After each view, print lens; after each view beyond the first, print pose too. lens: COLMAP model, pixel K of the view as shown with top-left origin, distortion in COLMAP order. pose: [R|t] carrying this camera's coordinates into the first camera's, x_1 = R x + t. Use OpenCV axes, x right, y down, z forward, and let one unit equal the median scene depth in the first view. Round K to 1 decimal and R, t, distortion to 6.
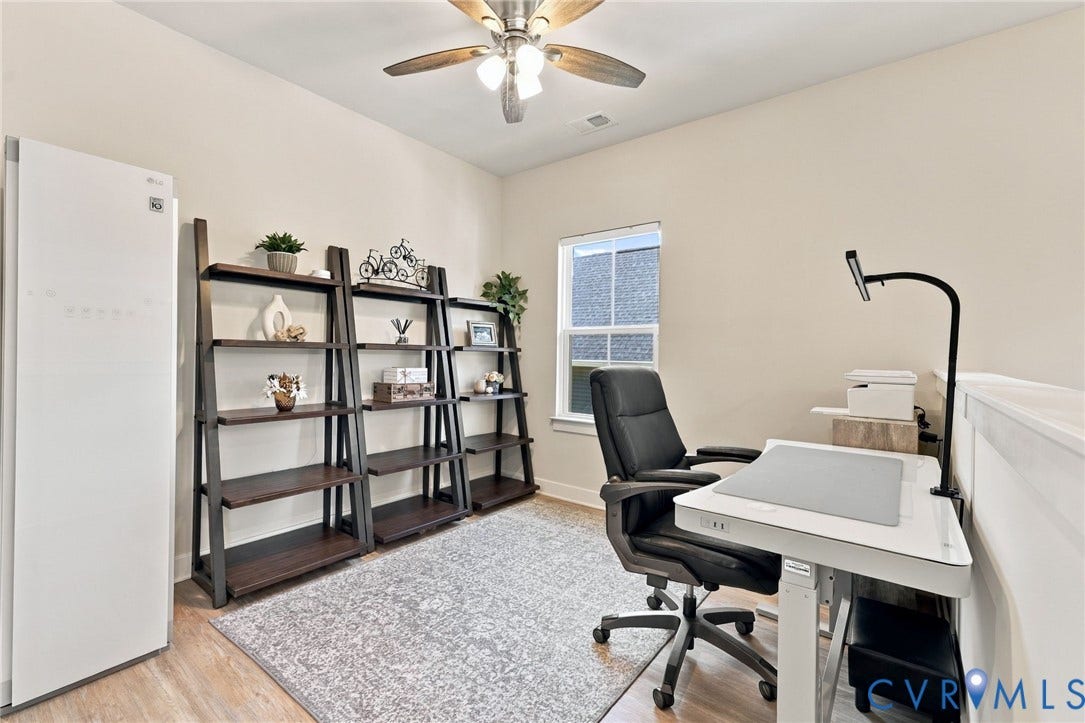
lens RADIAL K [[463.9, 0, 538.6], [0, 463.9, 354.5], [0, 0, 1]] dist [0.002670, -0.000009]
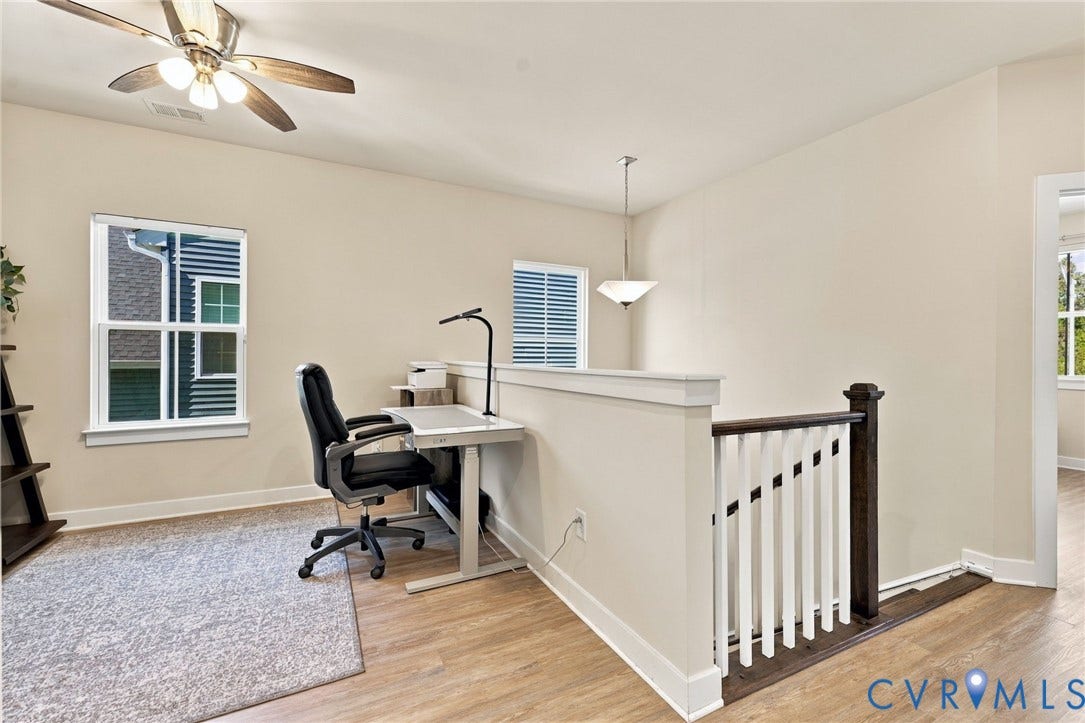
lens RADIAL K [[463.9, 0, 538.6], [0, 463.9, 354.5], [0, 0, 1]] dist [0.002670, -0.000009]
pose [[0.427036, -0.011622, 0.904160, -0.556391], [0.001164, 0.999924, 0.012303, -0.011201], [-0.904234, -0.004202, 0.427017, -0.100552]]
